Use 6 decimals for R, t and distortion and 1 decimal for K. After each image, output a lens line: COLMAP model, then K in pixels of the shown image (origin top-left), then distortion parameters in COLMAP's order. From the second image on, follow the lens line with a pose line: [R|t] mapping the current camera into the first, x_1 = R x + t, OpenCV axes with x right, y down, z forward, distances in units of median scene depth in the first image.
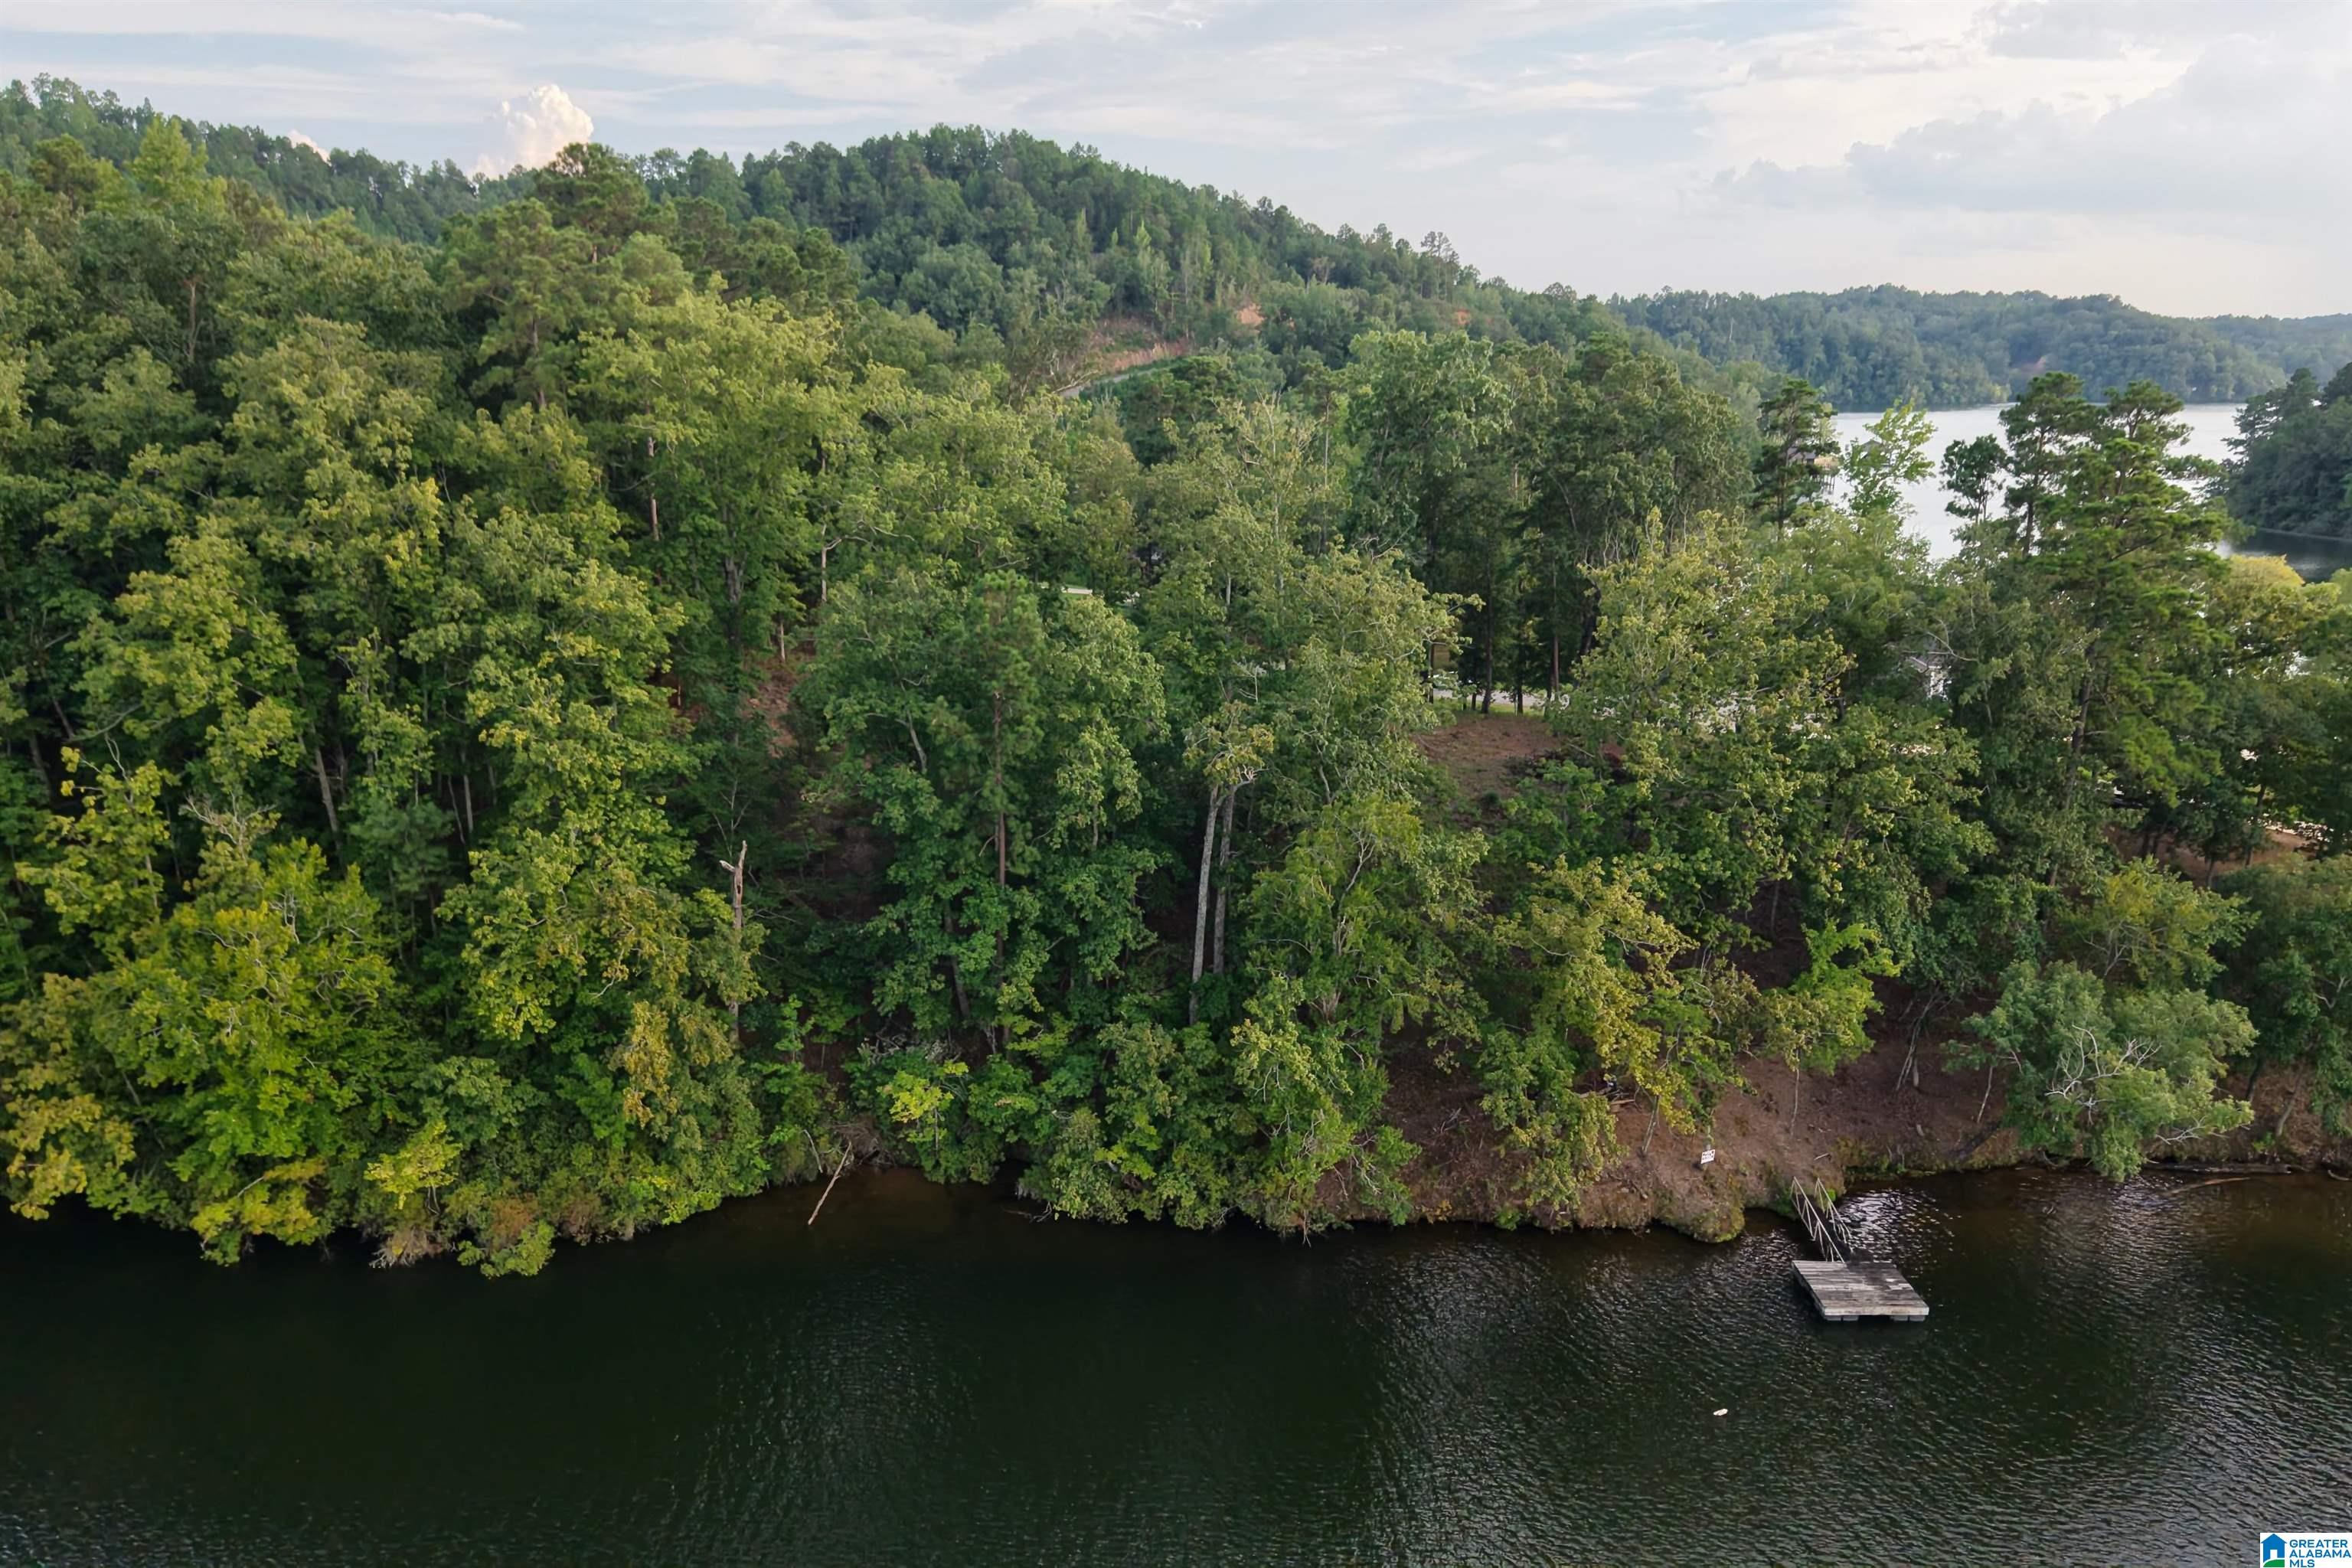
lens RADIAL K [[1892.9, 0, 1215.5], [0, 1892.9, 797.8], [0, 0, 1]] dist [0.038114, -0.054120]
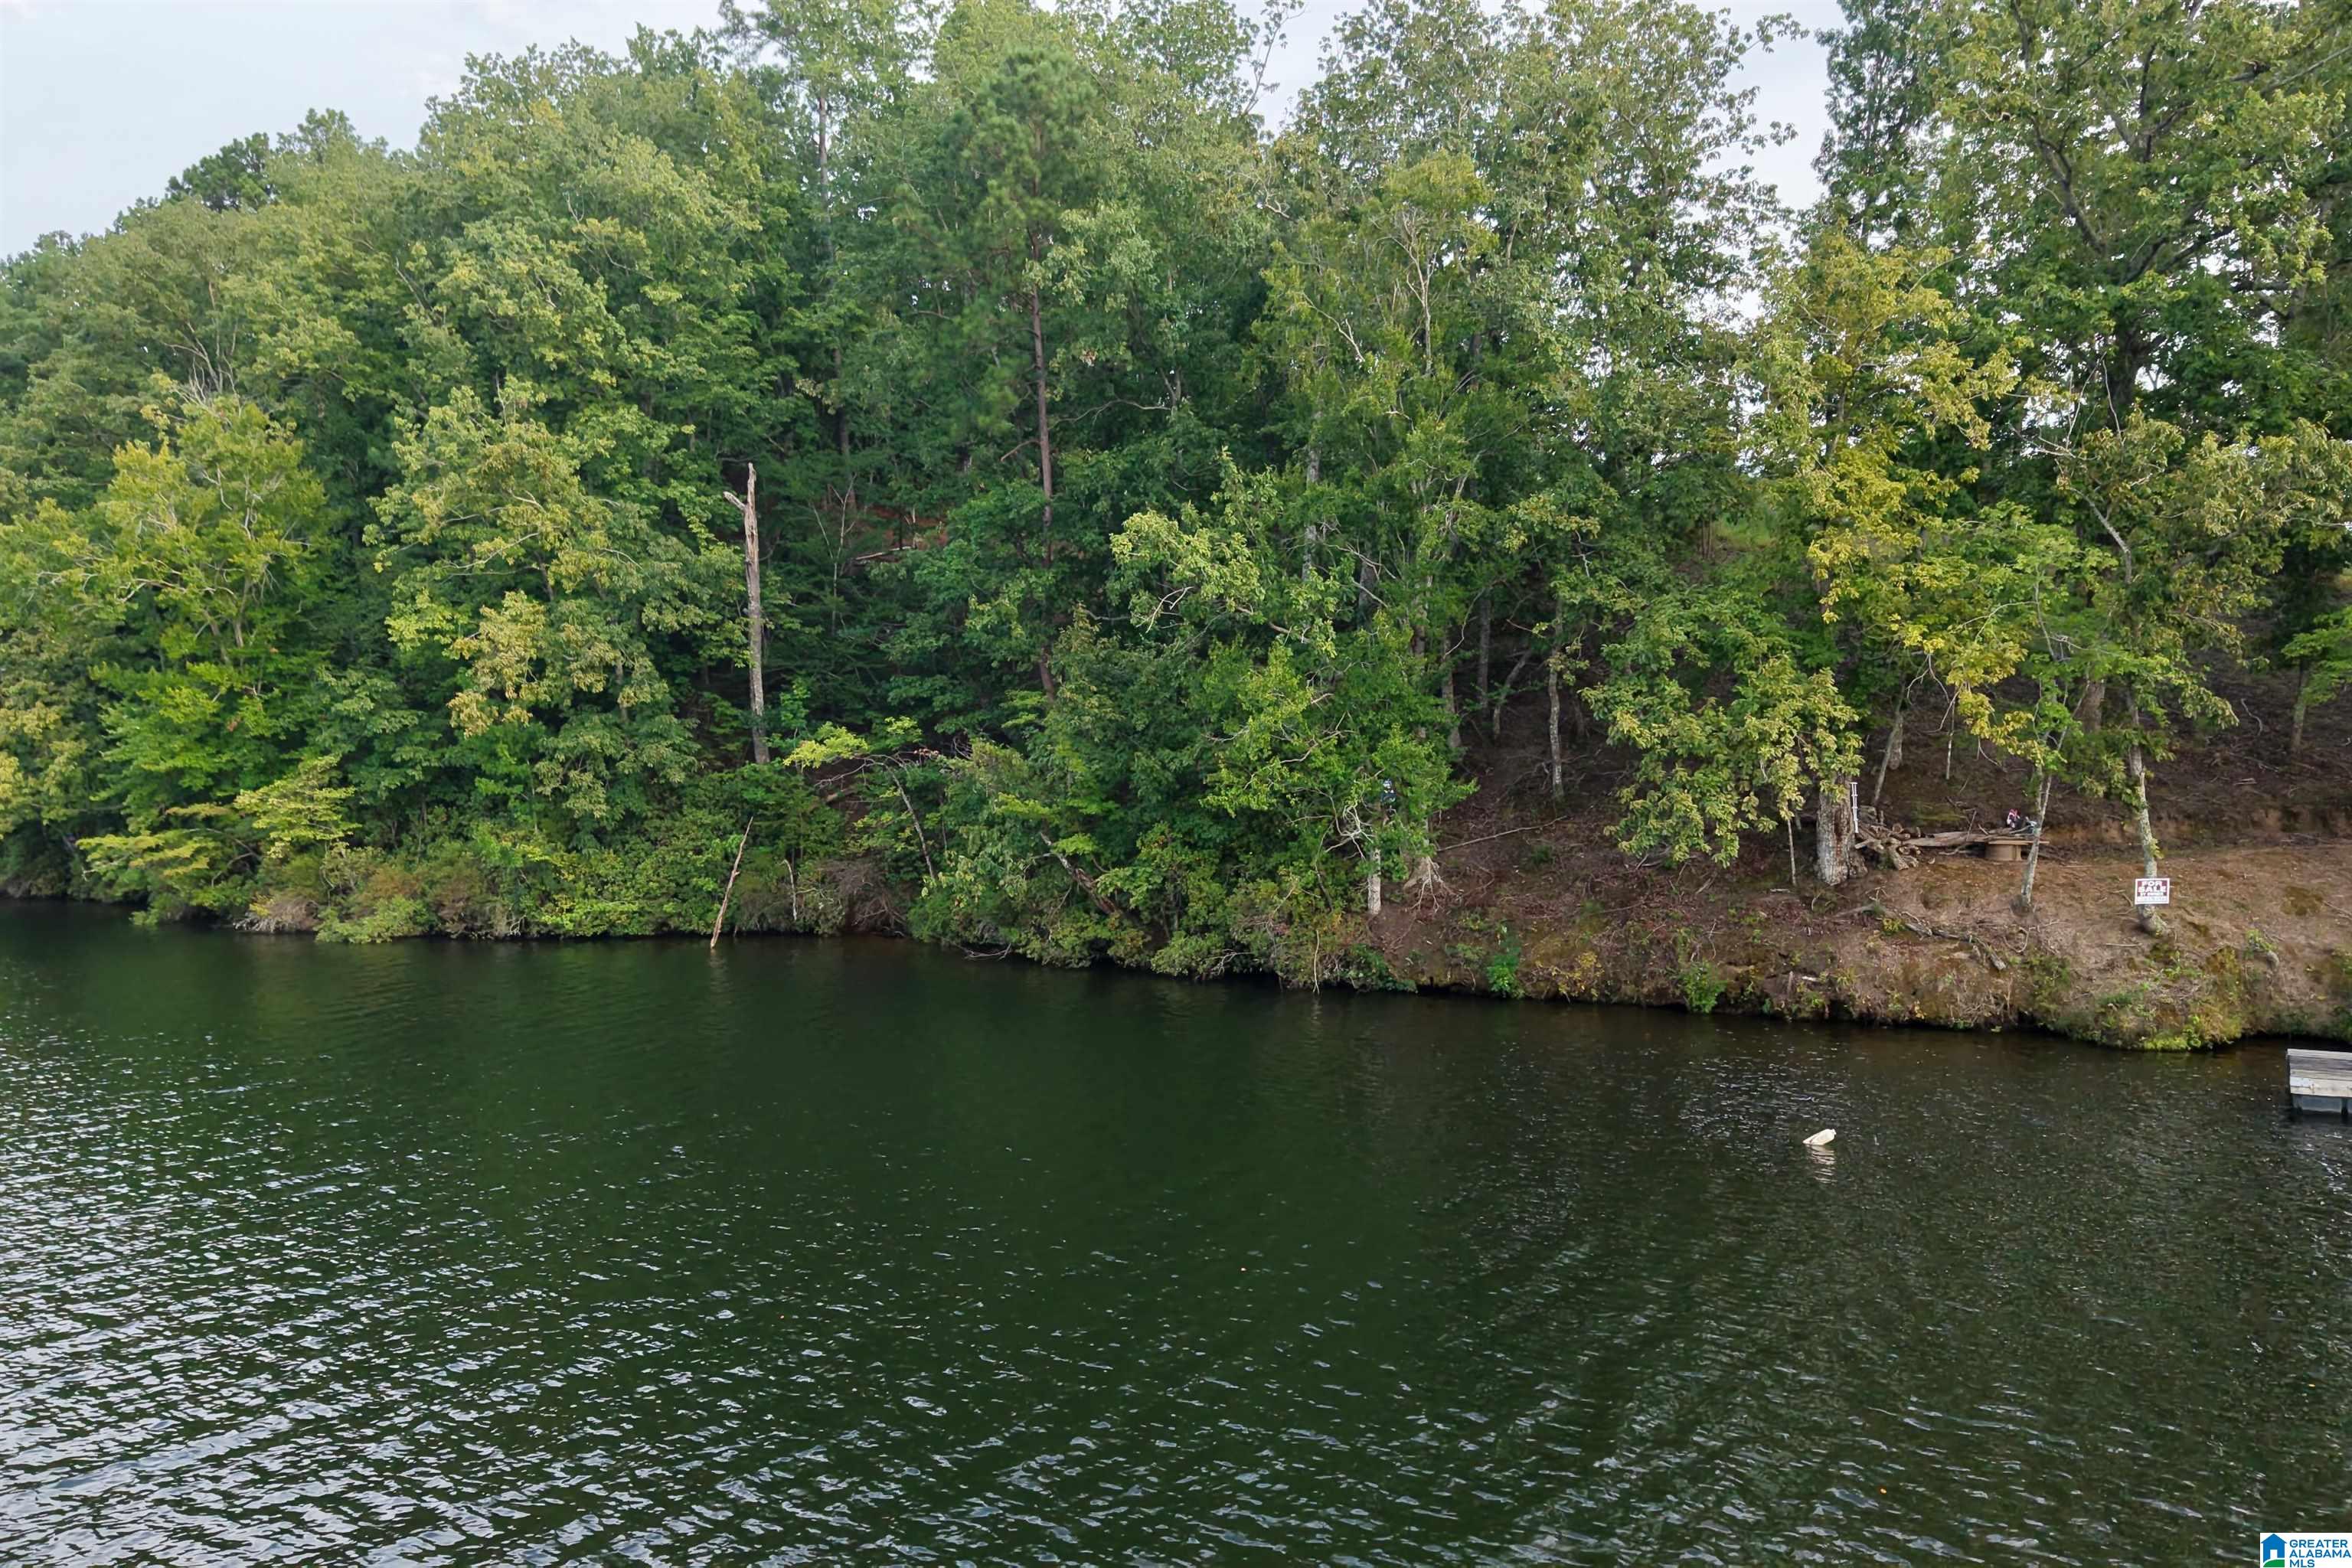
lens RADIAL K [[1892.9, 0, 1160.6], [0, 1892.9, 788.0], [0, 0, 1]] dist [0.038114, -0.054120]
pose [[0.861772, 0.002967, -0.507287, 0.292653], [-0.119181, 0.973179, -0.196770, 0.291533], [0.493097, 0.230030, 0.839012, 0.487692]]
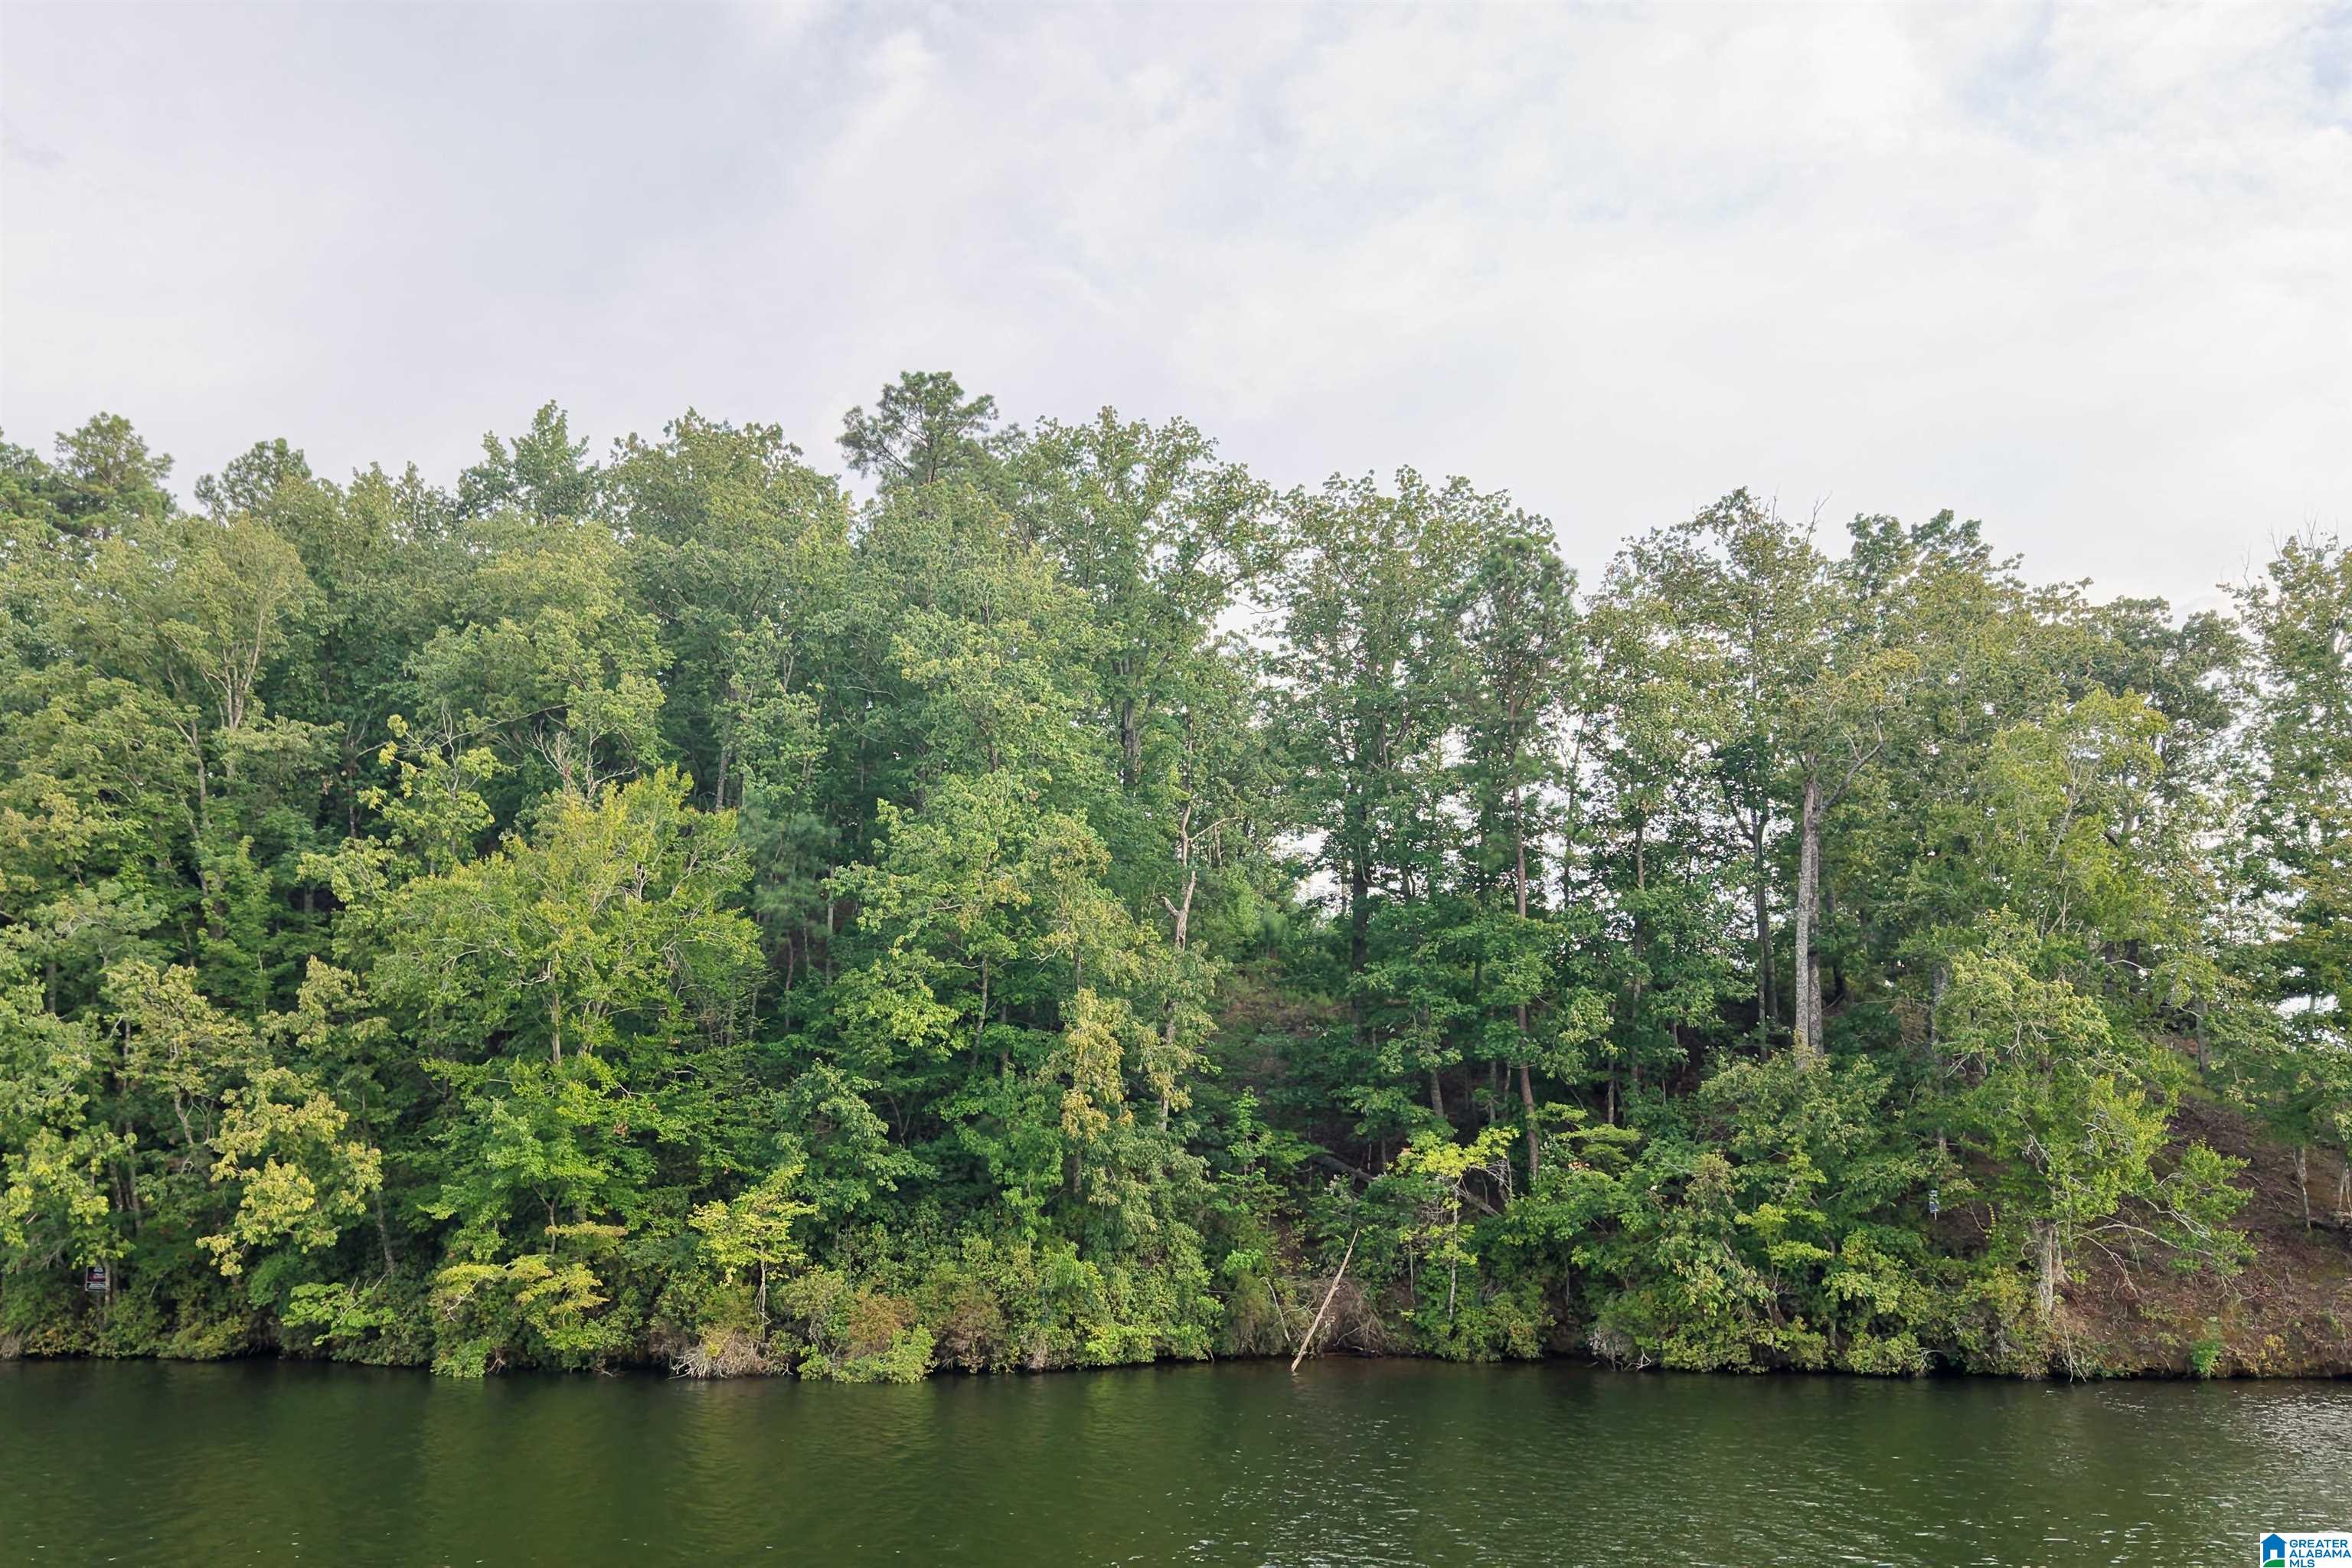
lens RADIAL K [[1892.9, 0, 1188.0], [0, 1892.9, 792.0], [0, 0, 1]] dist [0.038114, -0.054120]
pose [[0.996611, -0.020070, -0.079779, -0.196929], [-0.017160, 0.897732, -0.440208, 0.344801], [0.080455, 0.440085, 0.894345, 0.308577]]
